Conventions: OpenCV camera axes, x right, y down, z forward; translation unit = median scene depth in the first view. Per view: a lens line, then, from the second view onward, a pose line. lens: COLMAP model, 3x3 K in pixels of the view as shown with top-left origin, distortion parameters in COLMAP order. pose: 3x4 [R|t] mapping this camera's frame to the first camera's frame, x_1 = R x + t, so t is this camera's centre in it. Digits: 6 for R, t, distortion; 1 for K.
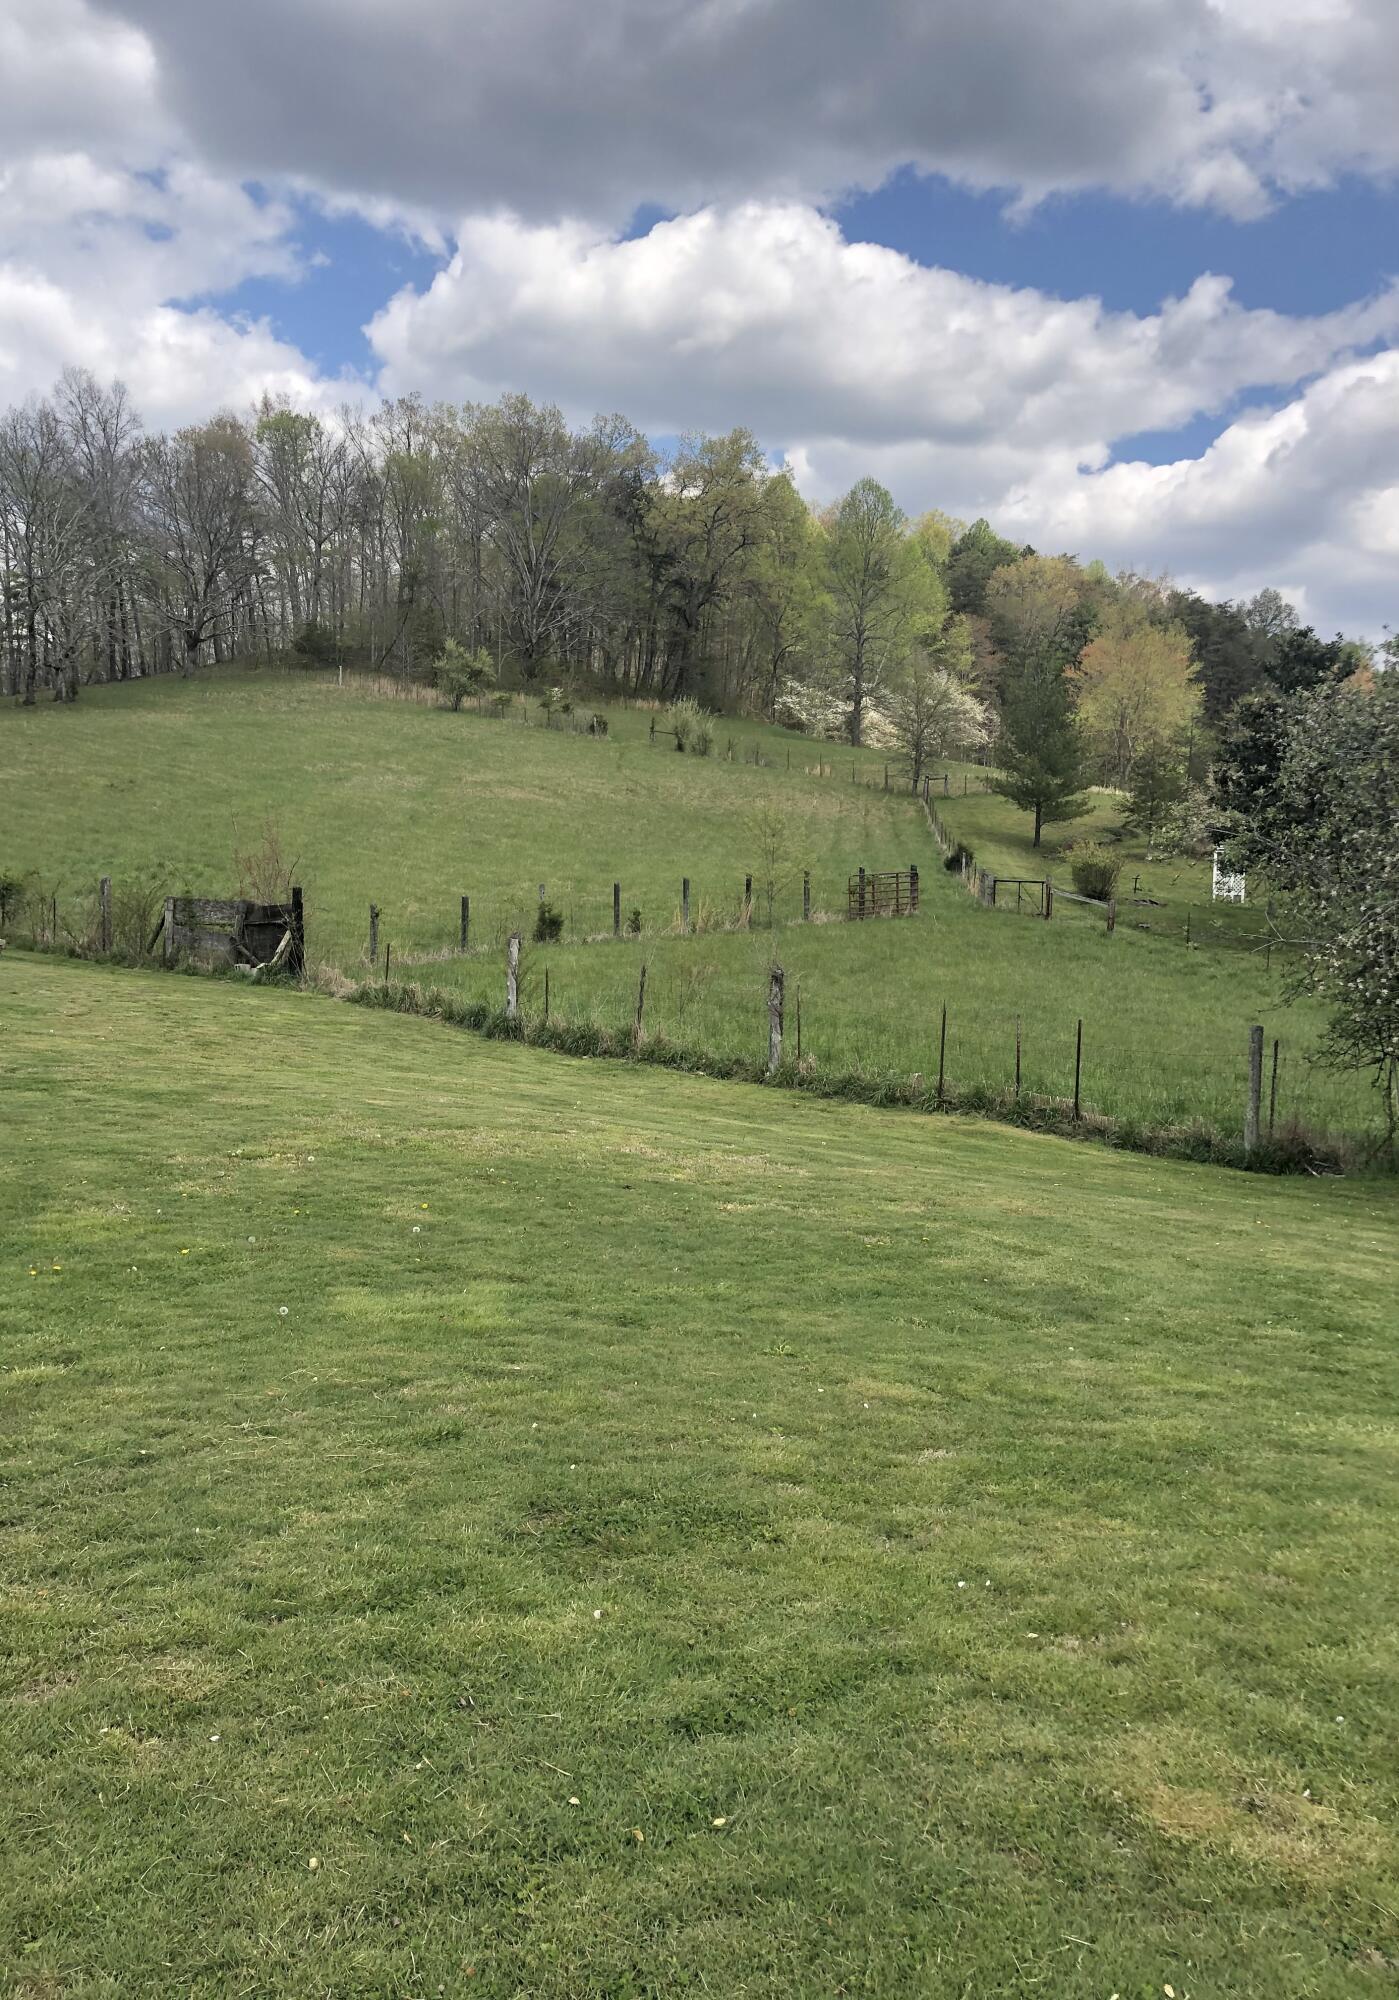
lens RADIAL K [[1828.8, 0, 697.7], [0, 1828.8, 985.0], [0, 0, 1]] dist [-0.003924, 0.049549]
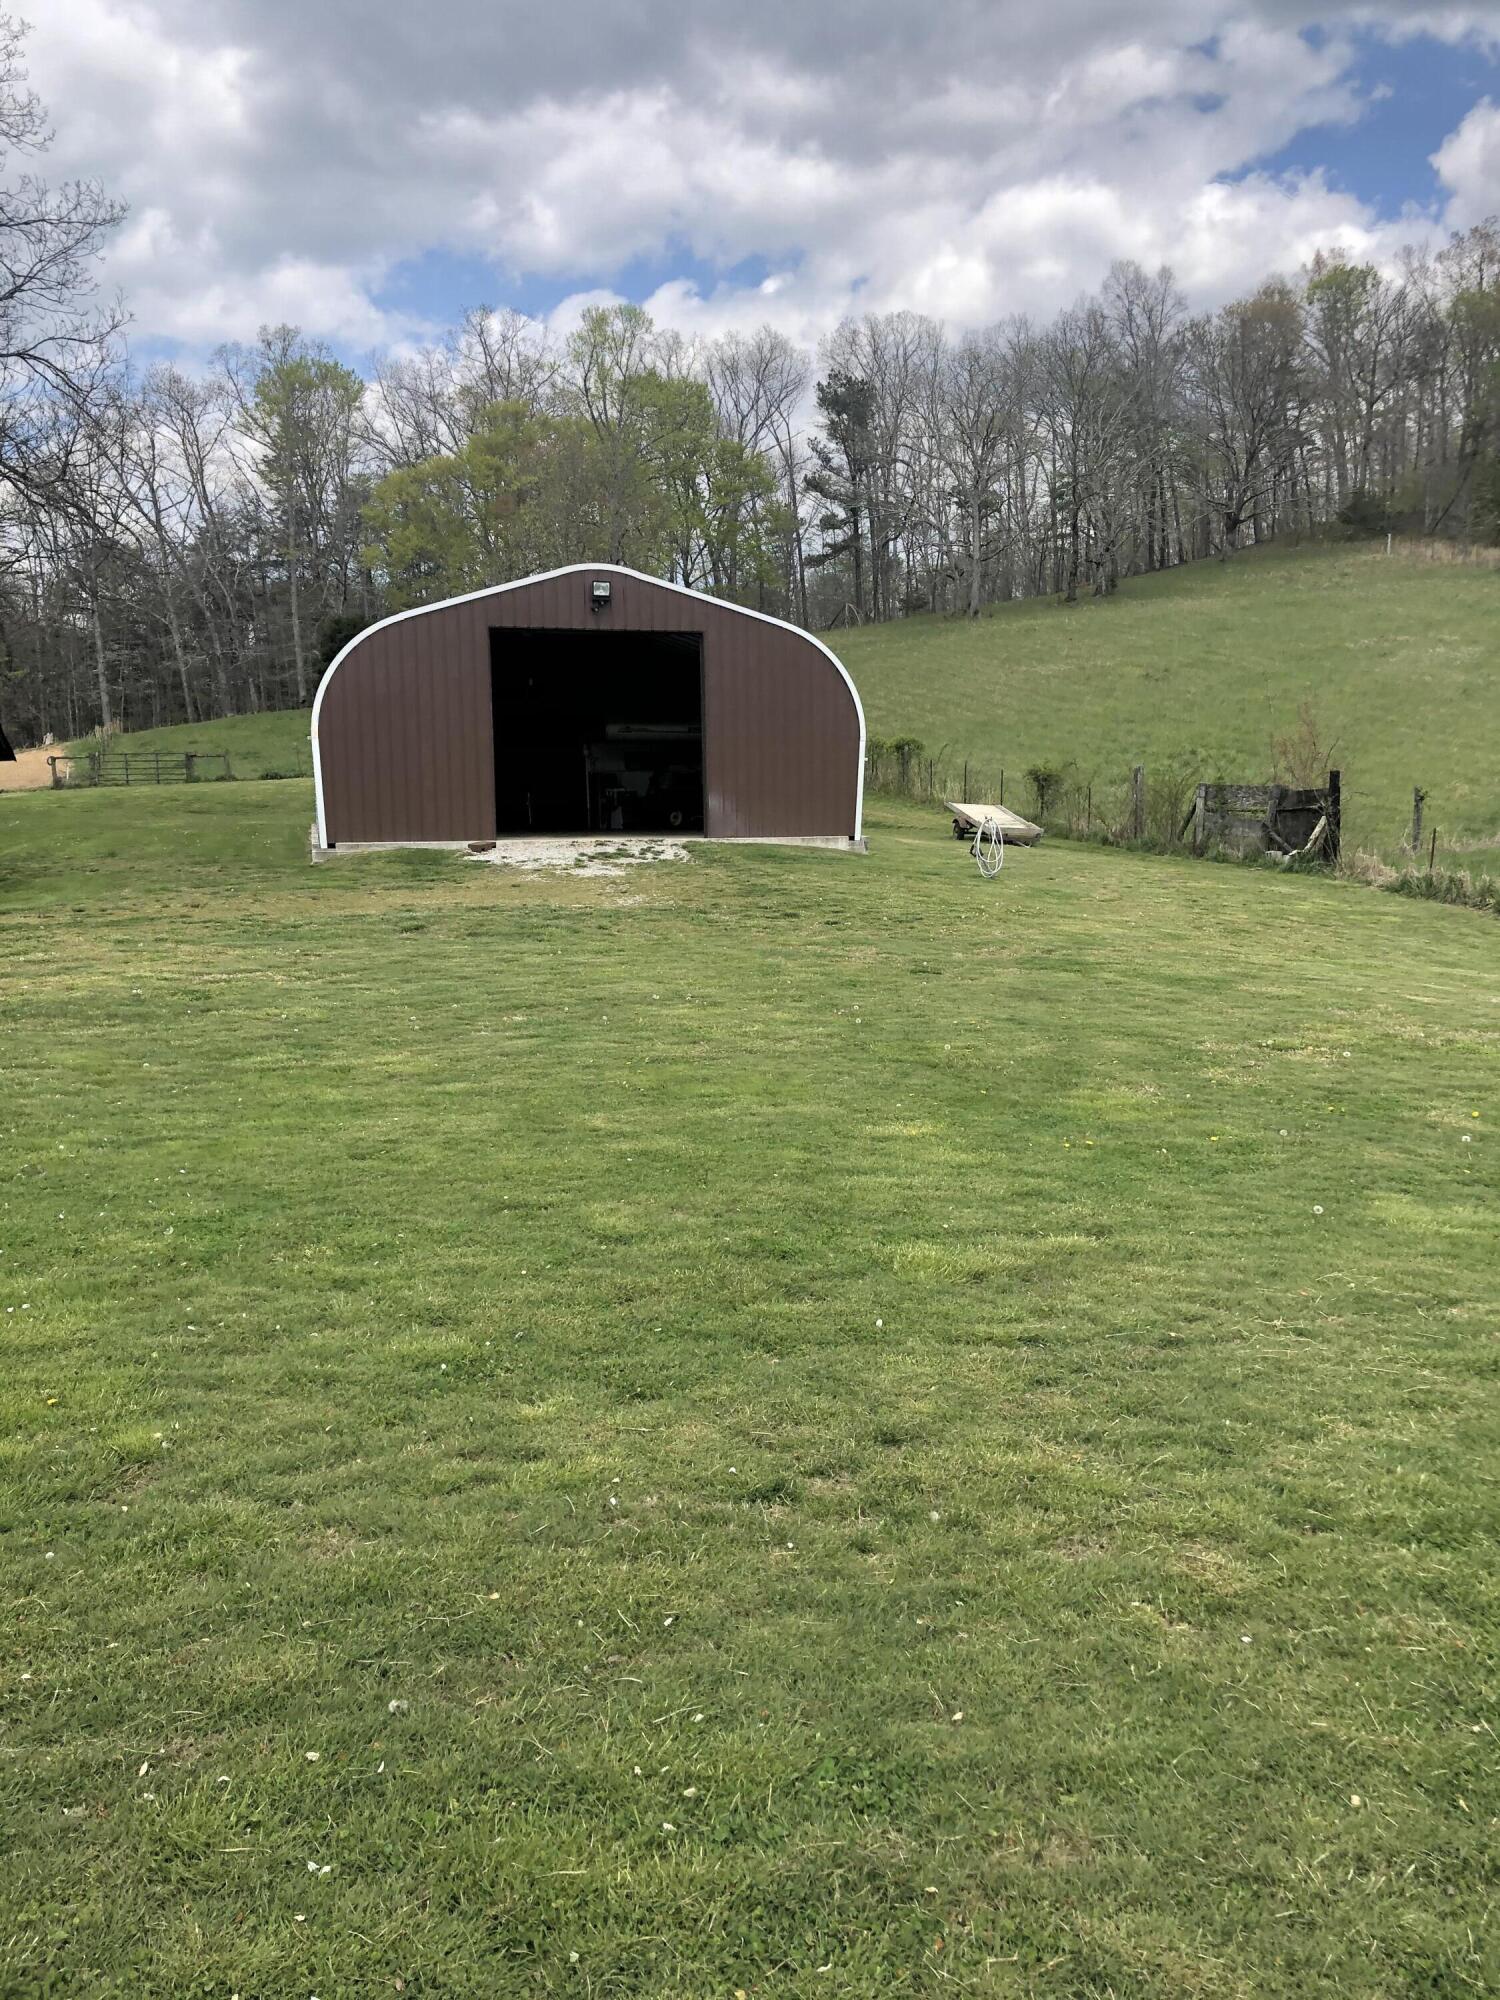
lens RADIAL K [[1629.6, 0, 749.9], [0, 1629.6, 1001.6], [0, 0, 1]] dist [-0.002871, 0.080672]
pose [[0.867758, 0.047751, -0.494689, -0.058342], [-0.009523, 0.996788, 0.079512, 0.002295], [0.496897, -0.064287, 0.865425, 0.098887]]
